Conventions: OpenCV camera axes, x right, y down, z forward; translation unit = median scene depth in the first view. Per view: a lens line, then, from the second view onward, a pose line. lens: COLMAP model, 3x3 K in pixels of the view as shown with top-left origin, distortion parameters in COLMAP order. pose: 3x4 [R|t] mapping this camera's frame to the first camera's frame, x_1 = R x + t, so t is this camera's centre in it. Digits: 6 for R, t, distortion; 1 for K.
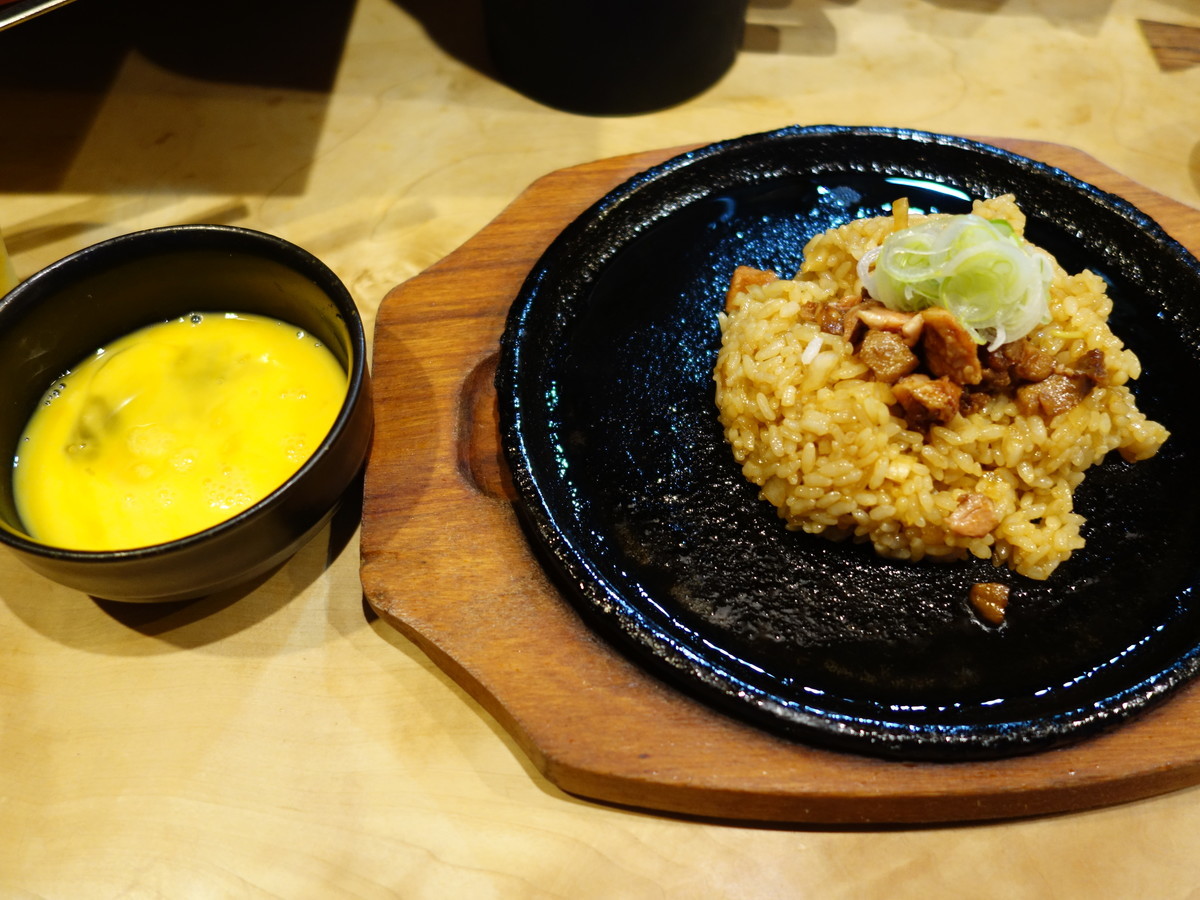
lens RADIAL K [[1061.3, 0, 600.0], [0, 1061.3, 450.0], [0, 0, 1]] dist [0.027101, -0.014646]
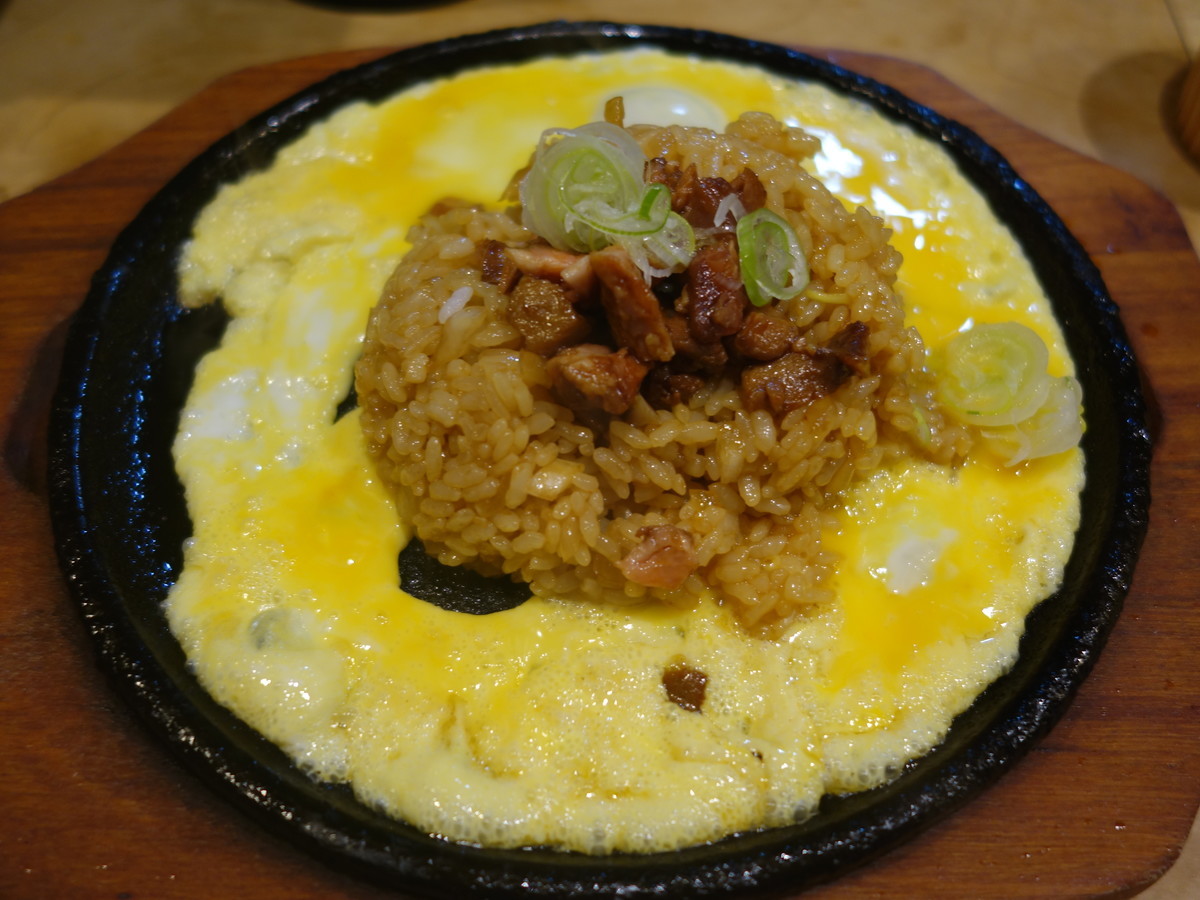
lens RADIAL K [[1042.2, 0, 600.0], [0, 1042.2, 450.0], [0, 0, 1]] dist [0.011354, 0.018929]
pose [[0.999216, 0.039240, -0.005308, 0.310766], [-0.039106, 0.998962, 0.023353, -0.018592], [0.006219, -0.023127, 0.999713, 0.324397]]
